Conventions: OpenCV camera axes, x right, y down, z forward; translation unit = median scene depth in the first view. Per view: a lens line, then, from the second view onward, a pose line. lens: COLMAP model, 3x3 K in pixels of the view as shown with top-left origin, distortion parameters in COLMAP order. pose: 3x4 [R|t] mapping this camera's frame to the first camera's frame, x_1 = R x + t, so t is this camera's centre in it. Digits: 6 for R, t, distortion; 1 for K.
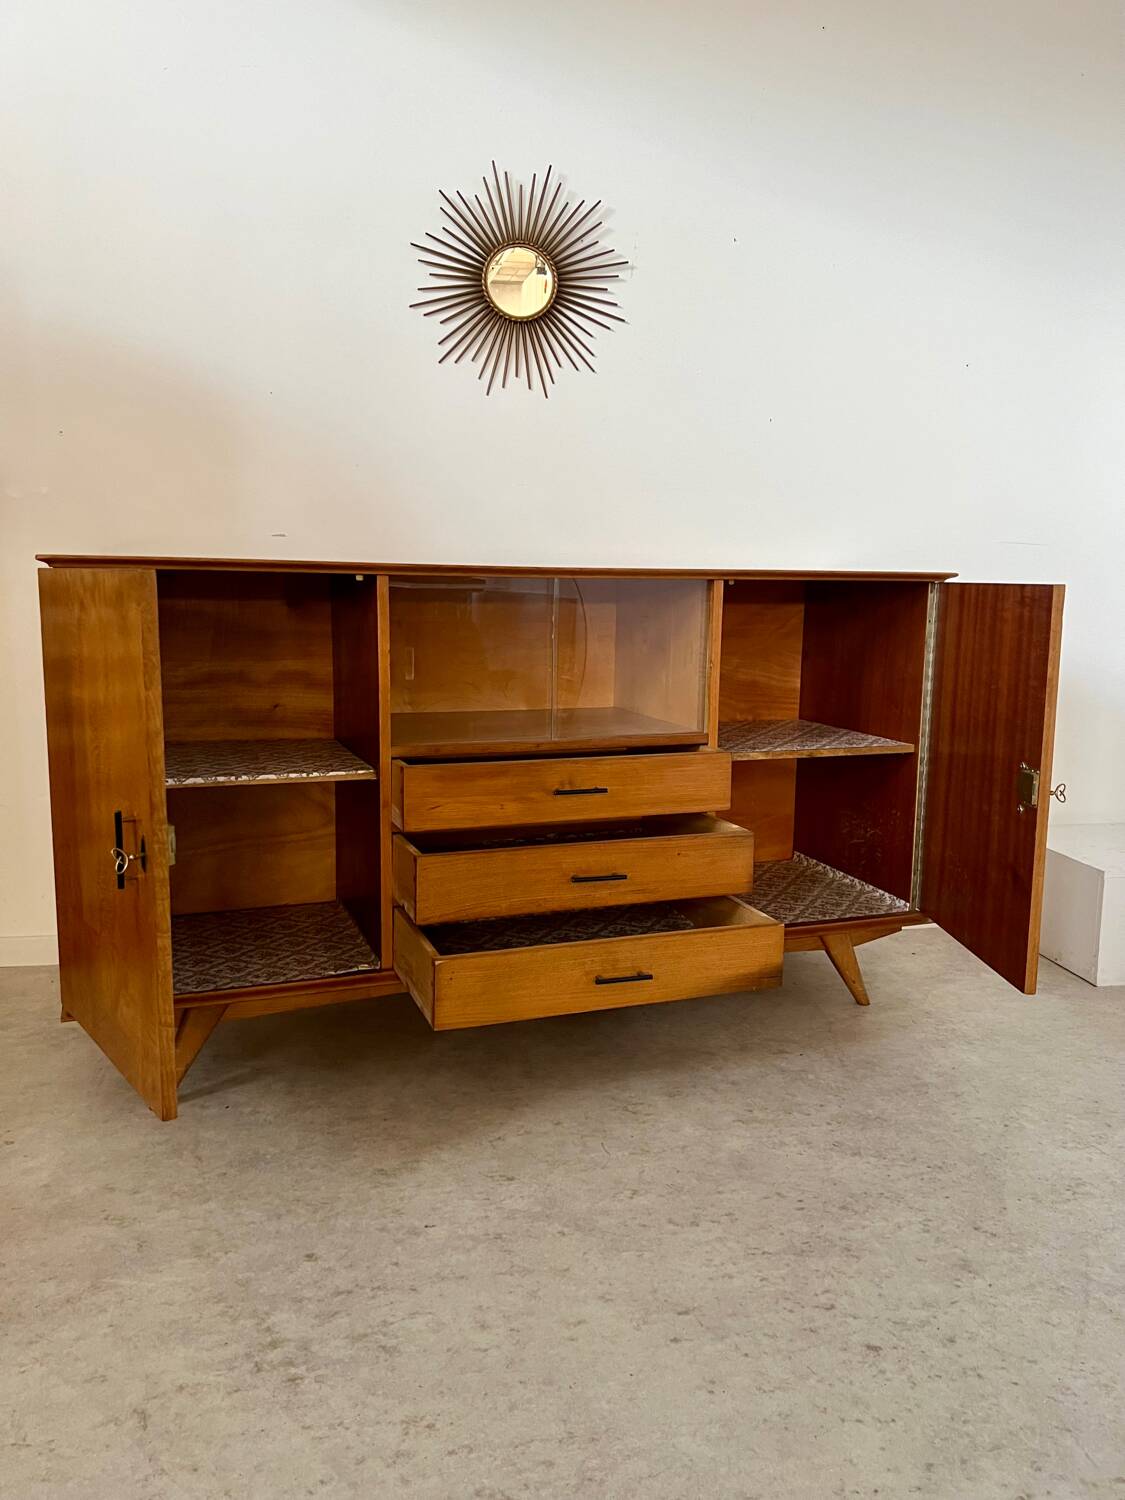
lens RADIAL K [[1129.5, 0, 555.0], [0, 1129.5, 736.9], [0, 0, 1]] dist [0.049131, -0.063327]
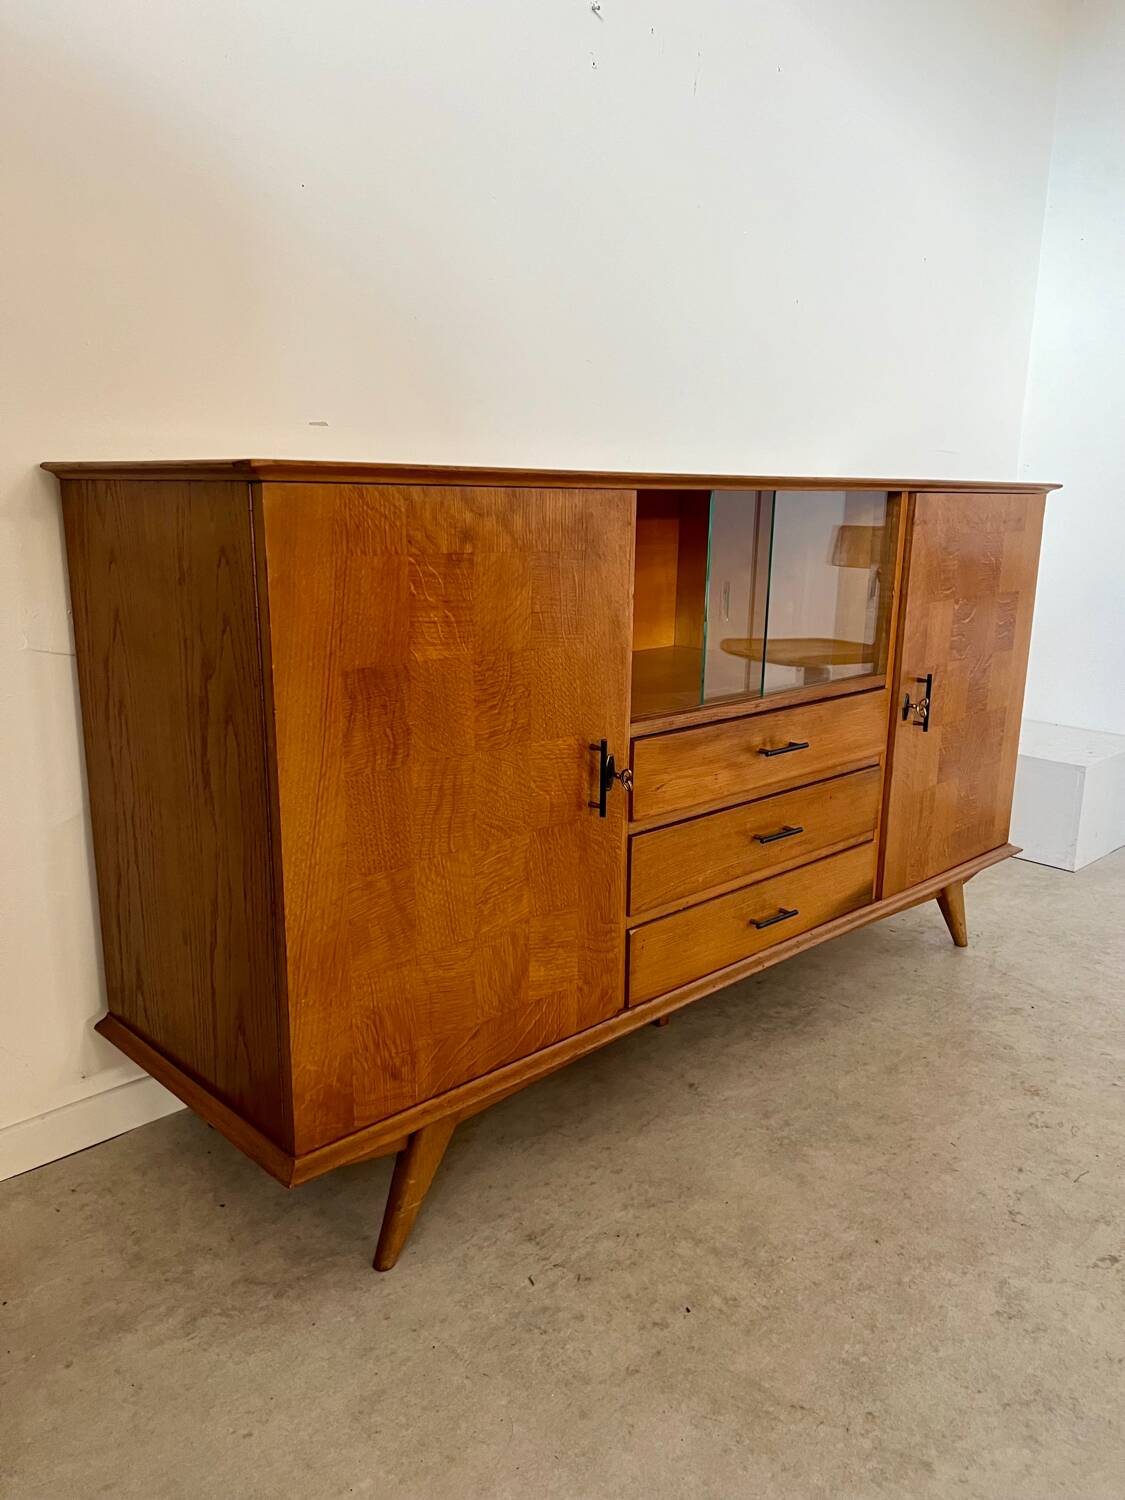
lens RADIAL K [[1129.5, 0, 560.4], [0, 1129.5, 758.9], [0, 0, 1]] dist [0.049131, -0.063327]
pose [[0.920825, -0.093671, 0.378558, -0.474019], [0.056378, 0.992502, 0.108448, -0.052193], [-0.385878, -0.078519, 0.919202, 0.326762]]
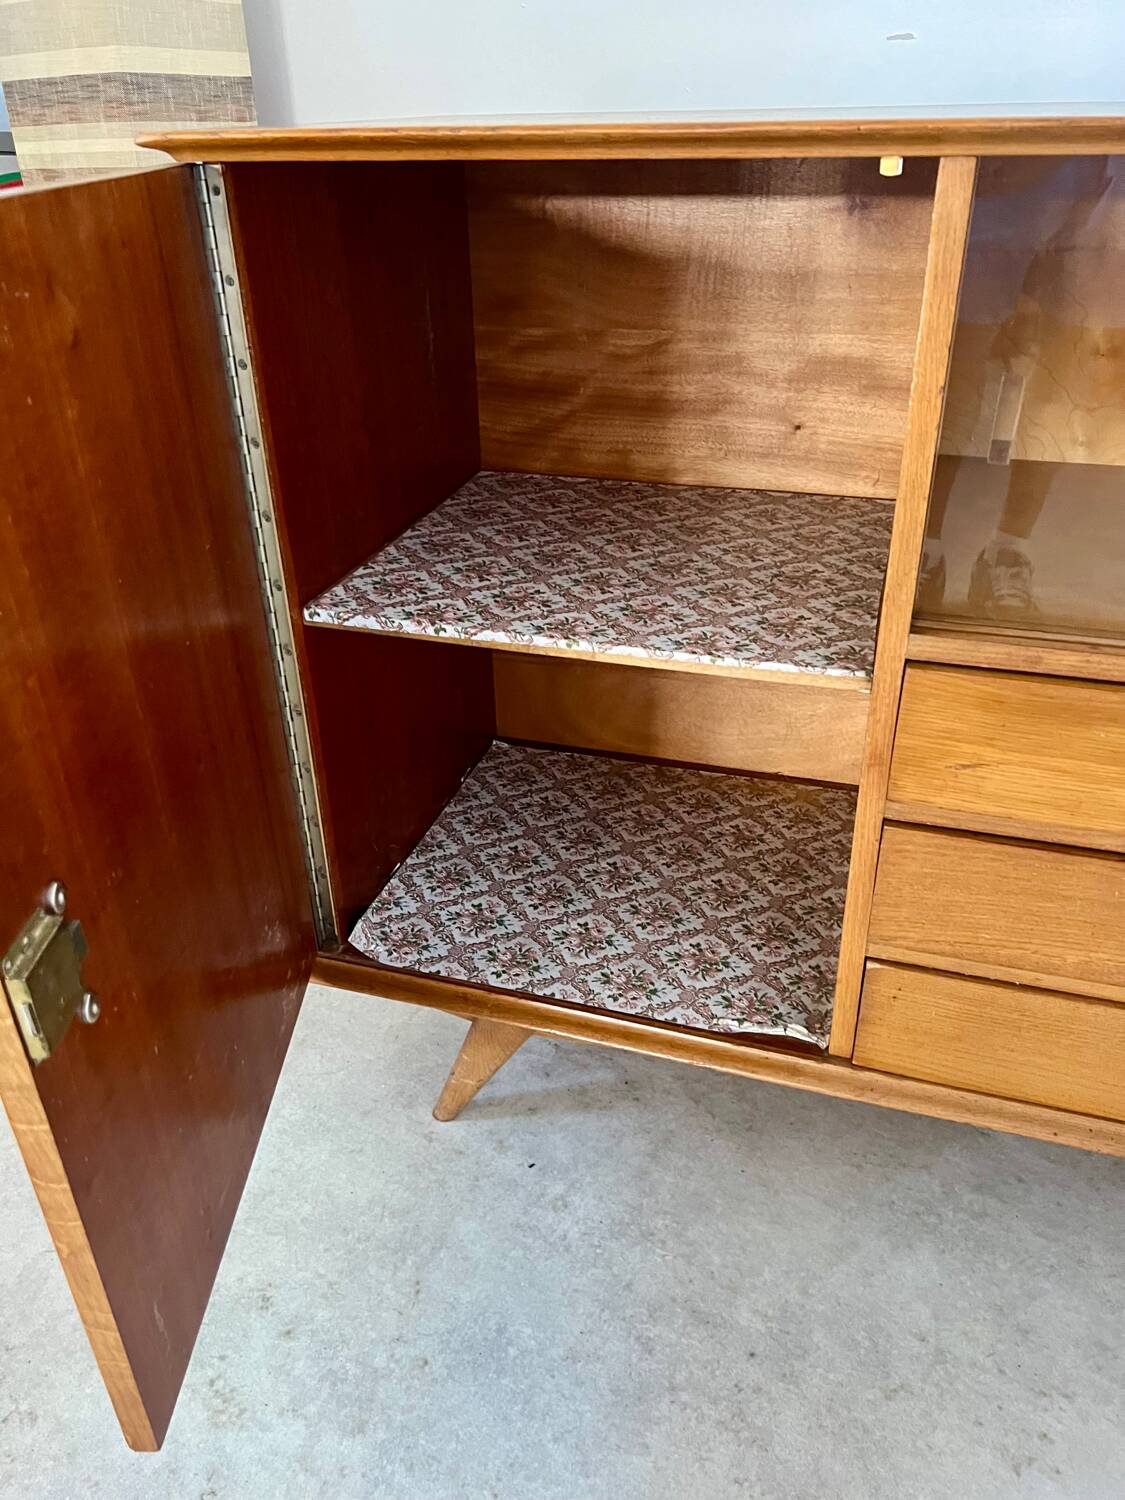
lens RADIAL K [[1129.5, 0, 558.2], [0, 1129.5, 742.2], [0, 0, 1]] dist [0.049131, -0.063327]
pose [[0.784951, 0.276712, -0.554331, -0.009552], [-0.053136, 0.921490, 0.384750, -0.104426], [0.617275, -0.272554, 0.738028, 0.616988]]
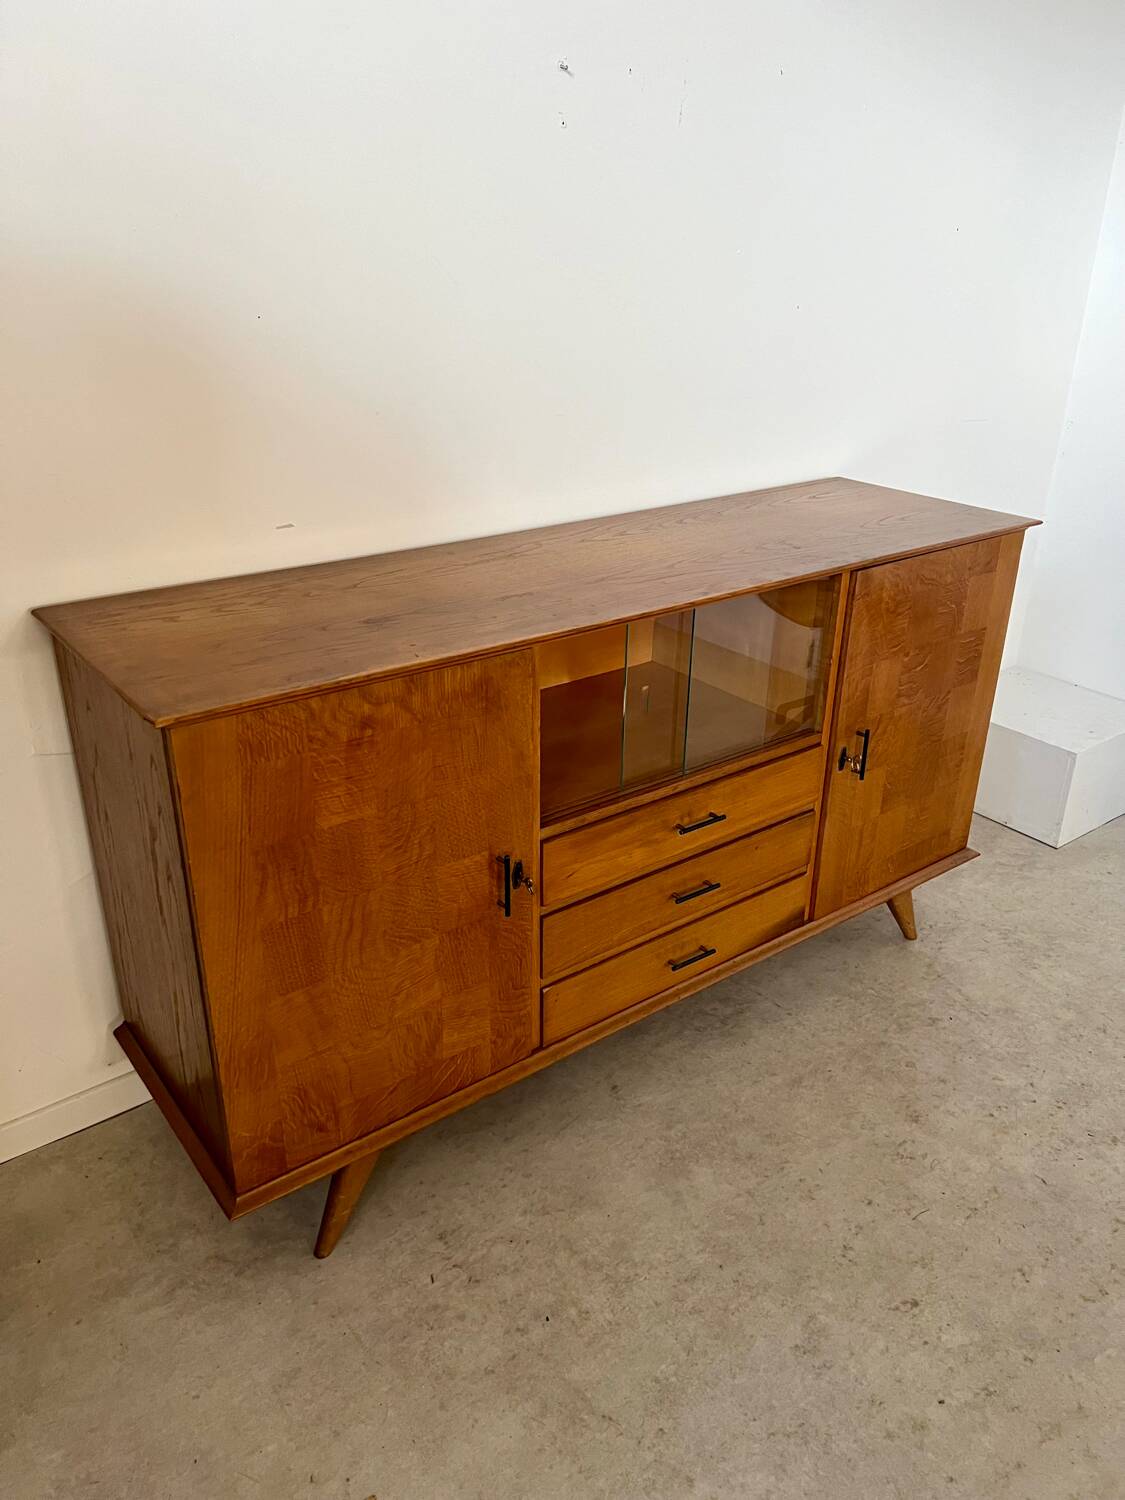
lens RADIAL K [[1129.5, 0, 549.9], [0, 1129.5, 755.0], [0, 0, 1]] dist [0.049131, -0.063327]
pose [[0.962258, -0.119912, 0.244297, -0.340583], [0.044493, 0.954932, 0.293472, -0.296958], [-0.268477, -0.271526, 0.924226, 0.220480]]
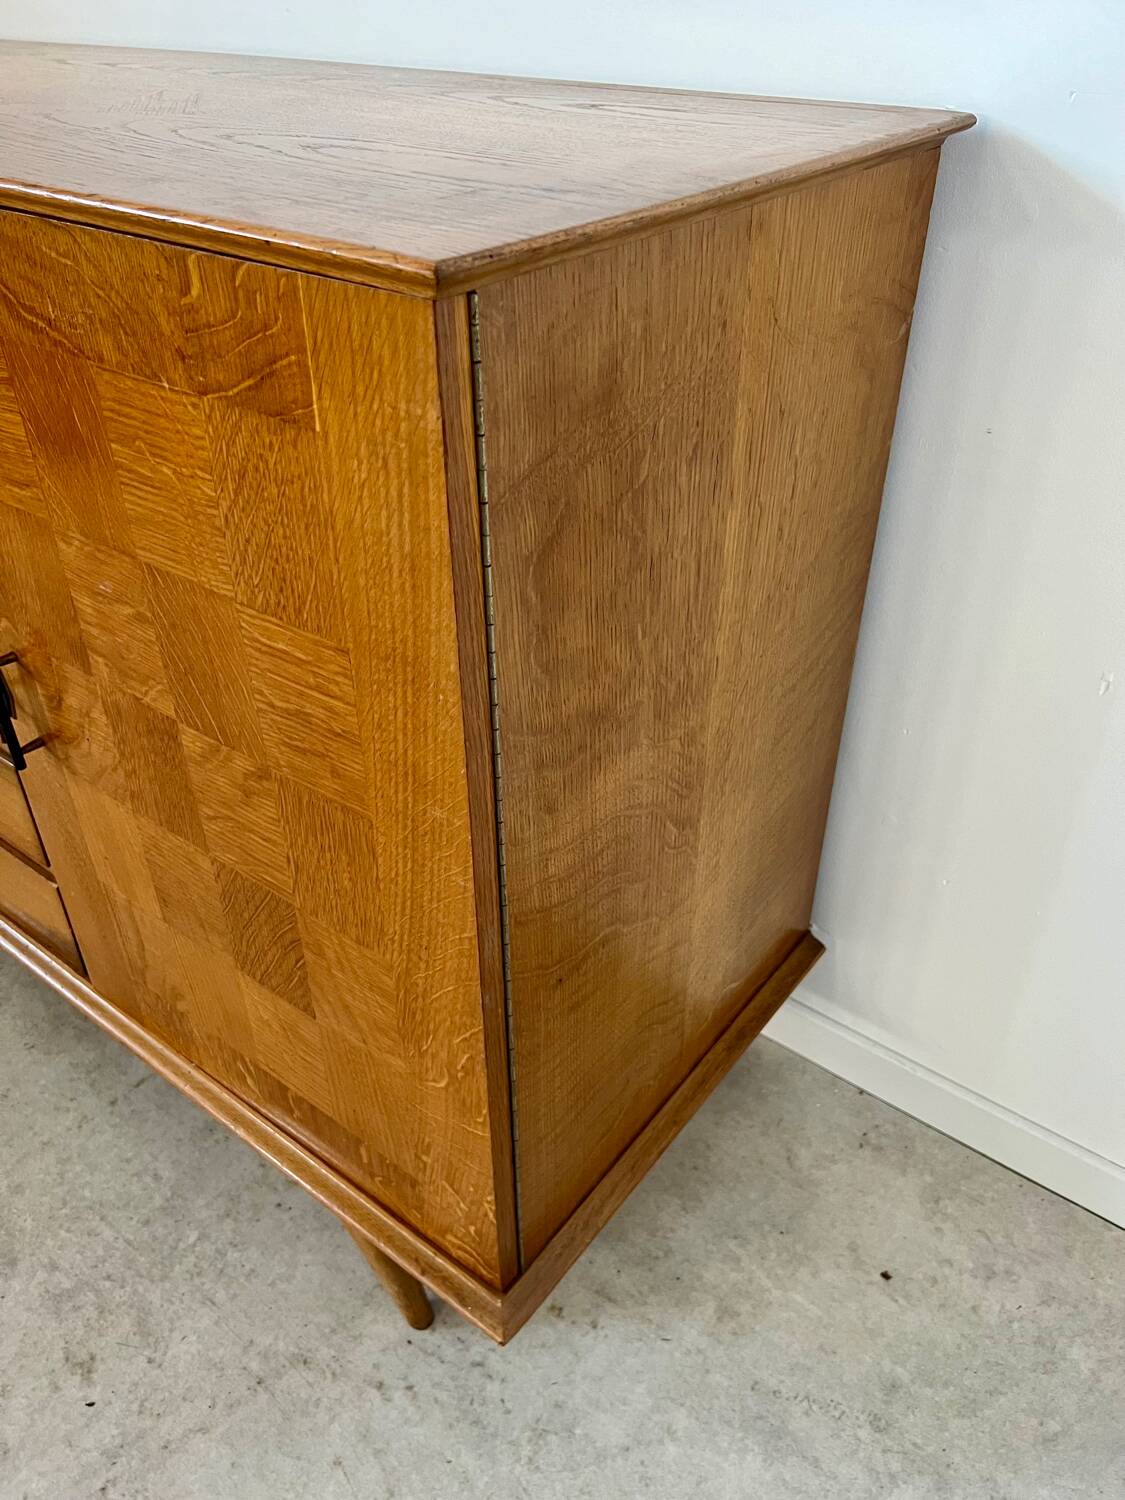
lens RADIAL K [[1129.5, 0, 562.2], [0, 1129.5, 757.6], [0, 0, 1]] dist [0.049131, -0.063327]
pose [[0.523466, 0.485543, -0.700165, 0.608611], [-0.114017, 0.854272, 0.507168, -0.198382], [0.844384, -0.185654, 0.502542, 1.074318]]
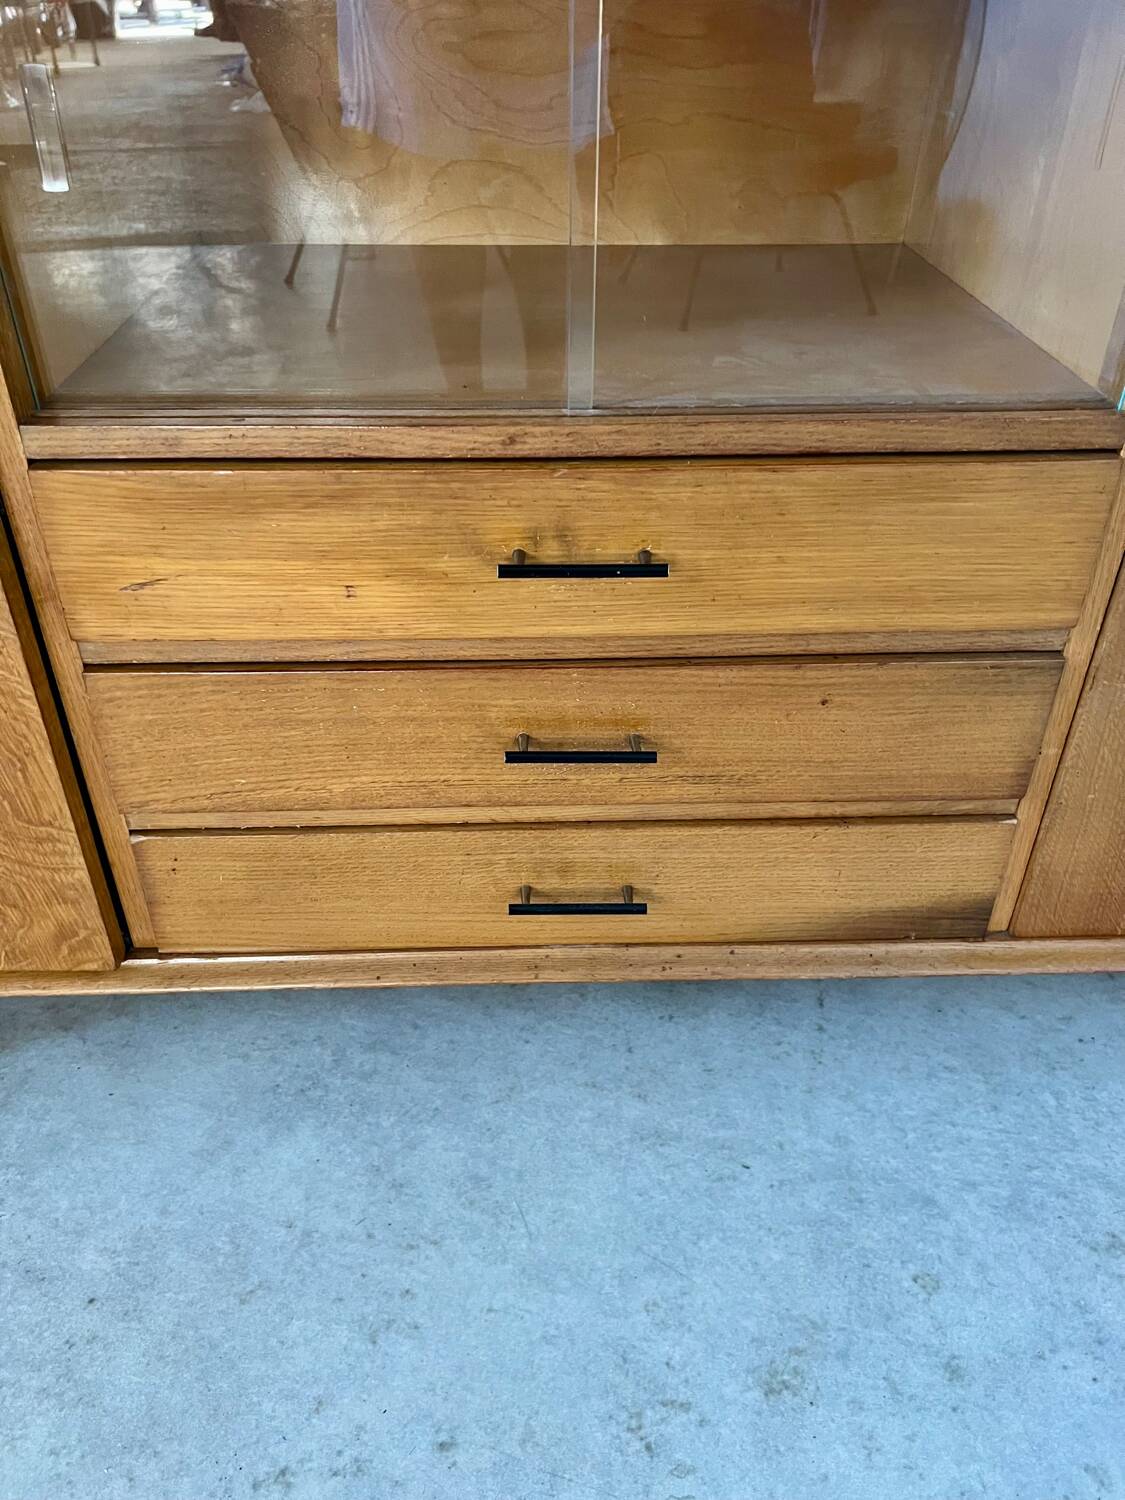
lens RADIAL K [[1129.5, 0, 551.5], [0, 1129.5, 747.4], [0, 0, 1]] dist [0.049131, -0.063327]
pose [[0.946184, 0.176405, -0.271326, 0.099294], [-0.034854, 0.889051, 0.456479, -0.062466], [0.321747, -0.422456, 0.847354, 0.739723]]
